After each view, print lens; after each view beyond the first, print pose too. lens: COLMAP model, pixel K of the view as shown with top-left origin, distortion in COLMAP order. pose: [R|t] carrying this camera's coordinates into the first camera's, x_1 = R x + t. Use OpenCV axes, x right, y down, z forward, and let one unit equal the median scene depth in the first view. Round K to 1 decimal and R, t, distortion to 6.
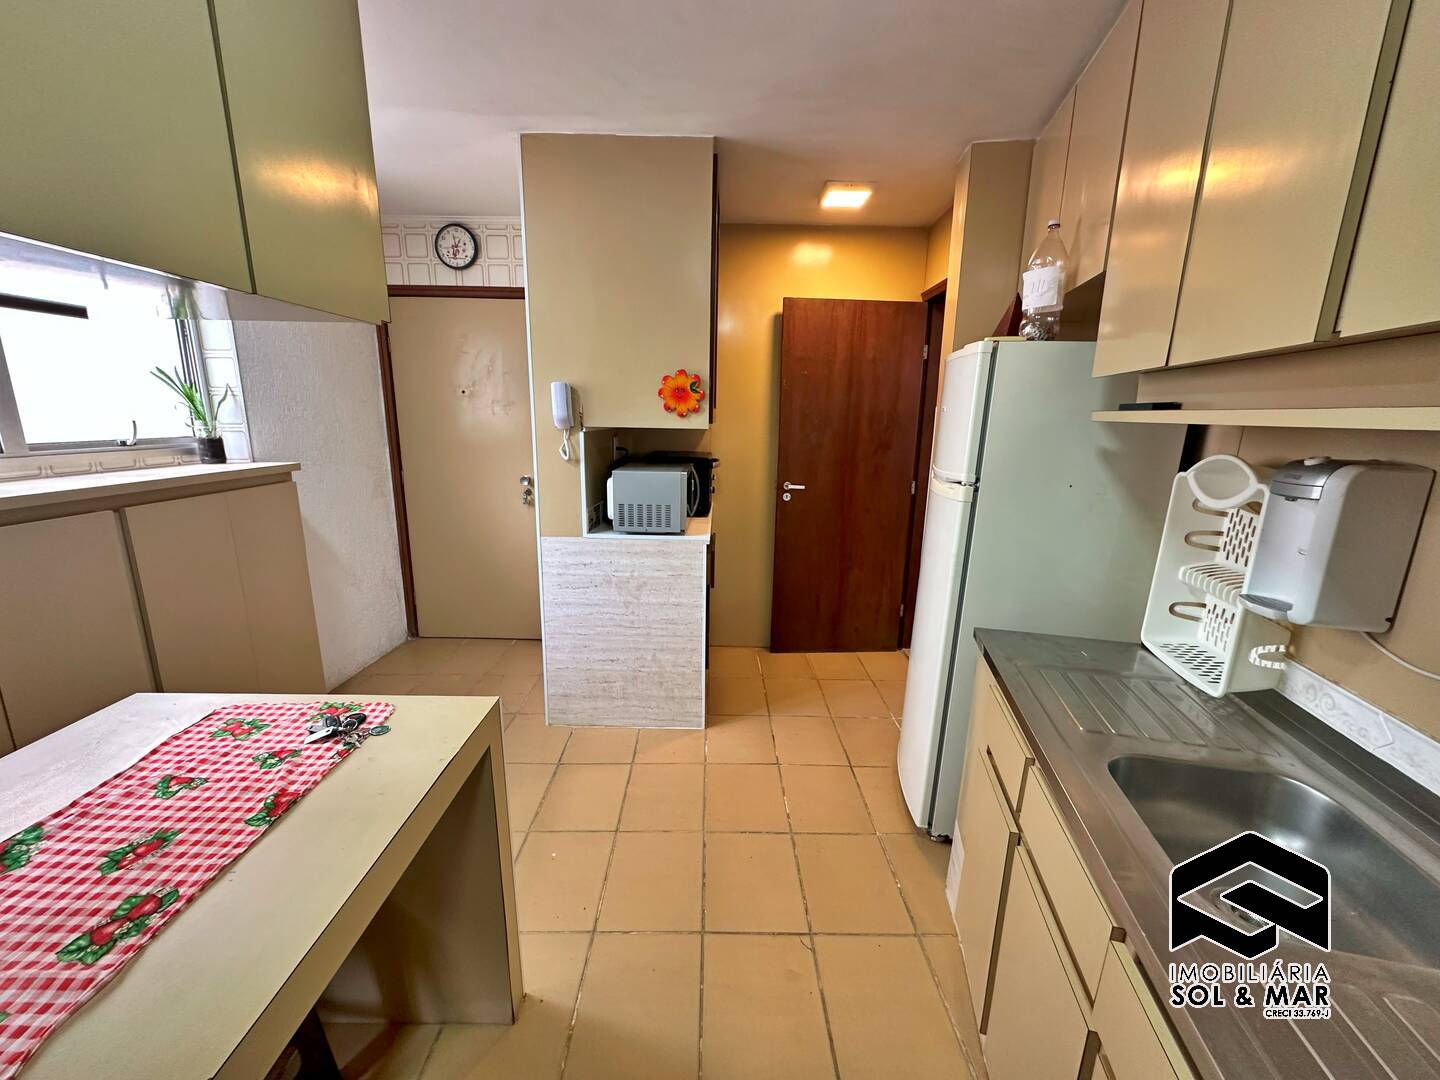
lens RADIAL K [[574.1, 0, 719.0], [0, 574.1, 541.1], [0, 0, 1]] dist [-0.001759, 0.000545]
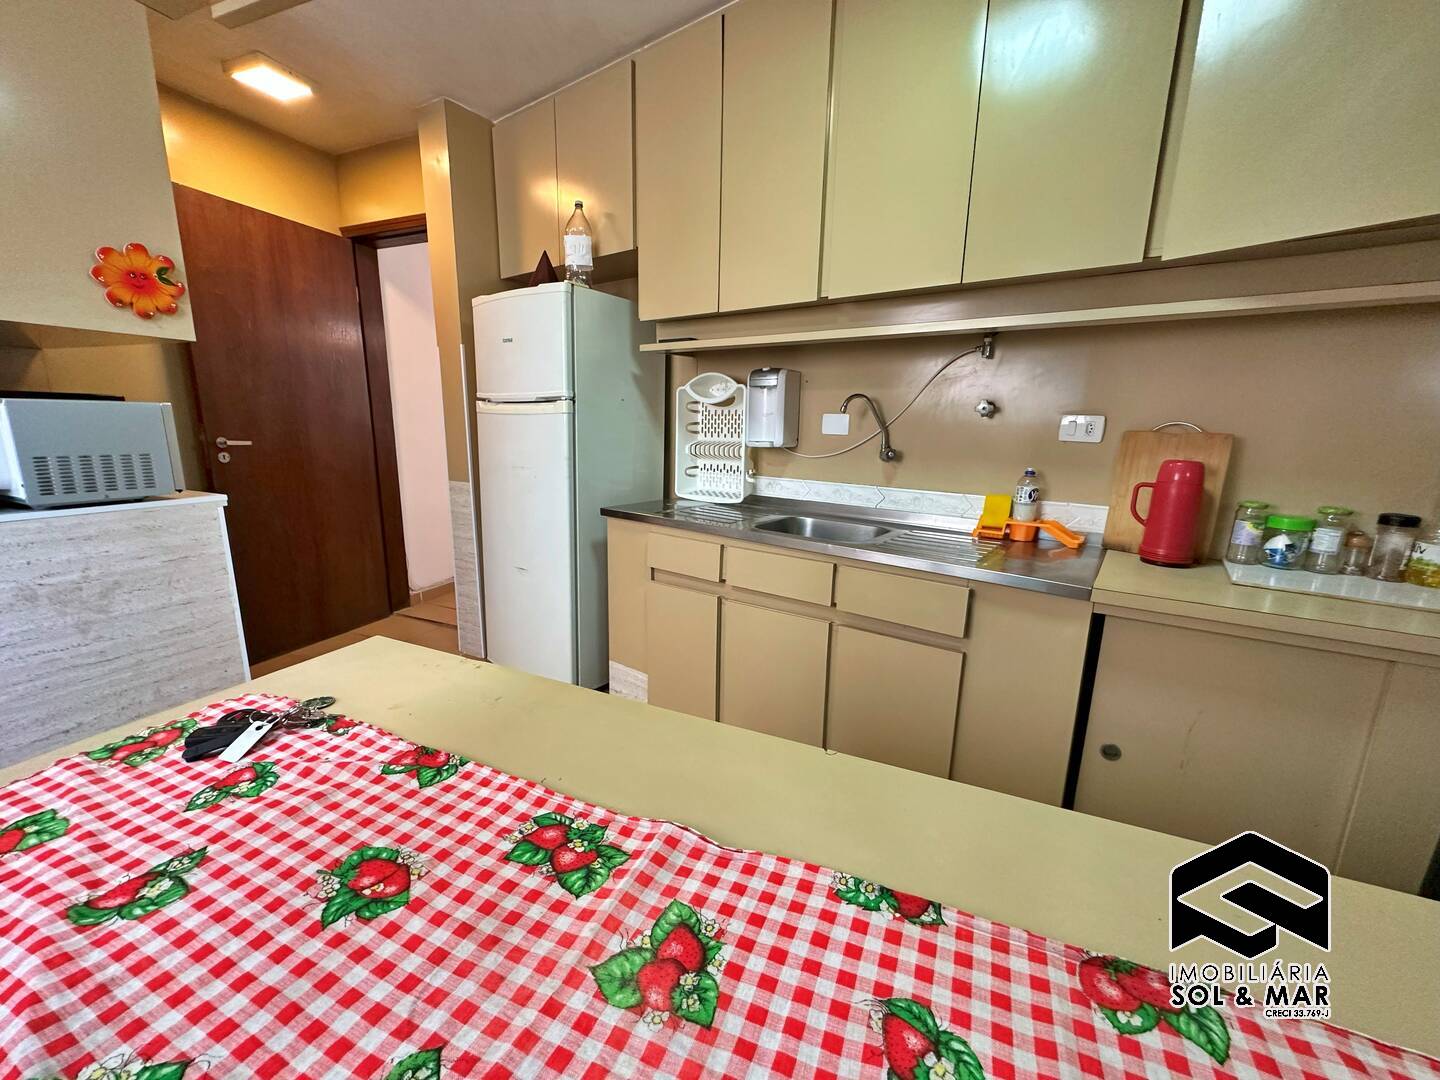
lens RADIAL K [[574.1, 0, 719.4], [0, 574.1, 541.9], [0, 0, 1]] dist [-0.001759, 0.000545]
pose [[0.401845, -0.198410, 0.893954, -0.736200], [0.184643, 0.973748, 0.133121, 0.119157], [-0.896899, 0.111568, 0.427931, 0.240064]]
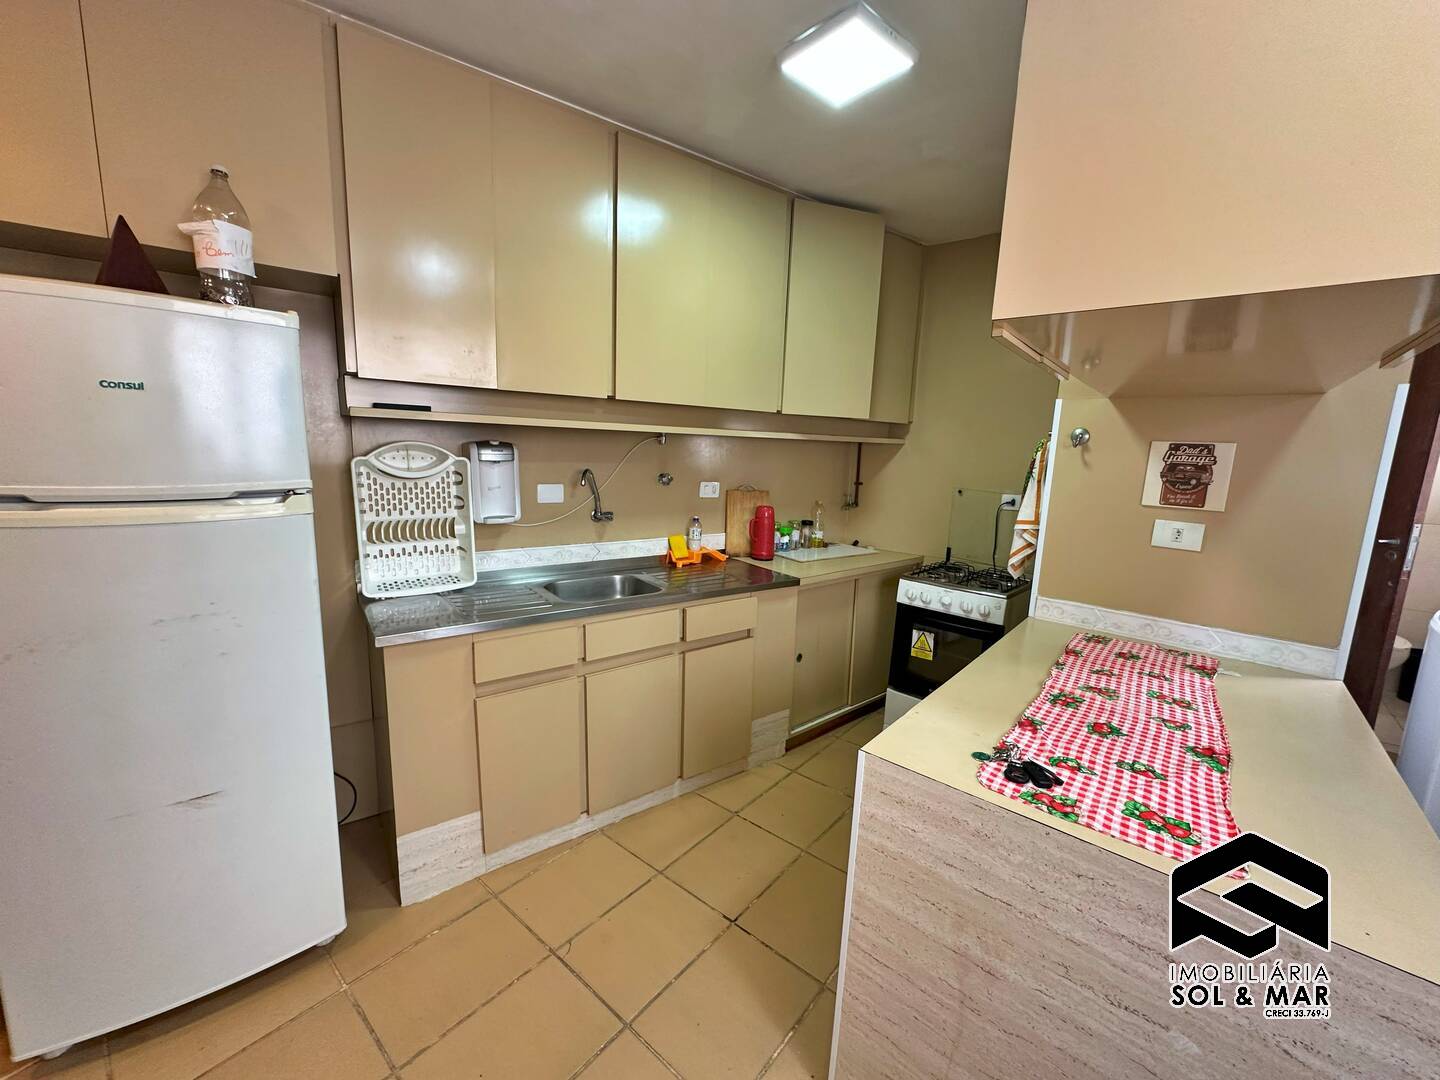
lens RADIAL K [[574.1, 0, 721.3], [0, 574.1, 544.8], [0, 0, 1]] dist [-0.001759, 0.000545]
pose [[-0.758100, -0.154872, 0.633482, -0.636577], [0.092292, 0.936136, 0.339311, -0.296572], [-0.645575, 0.315697, -0.695391, 1.441712]]
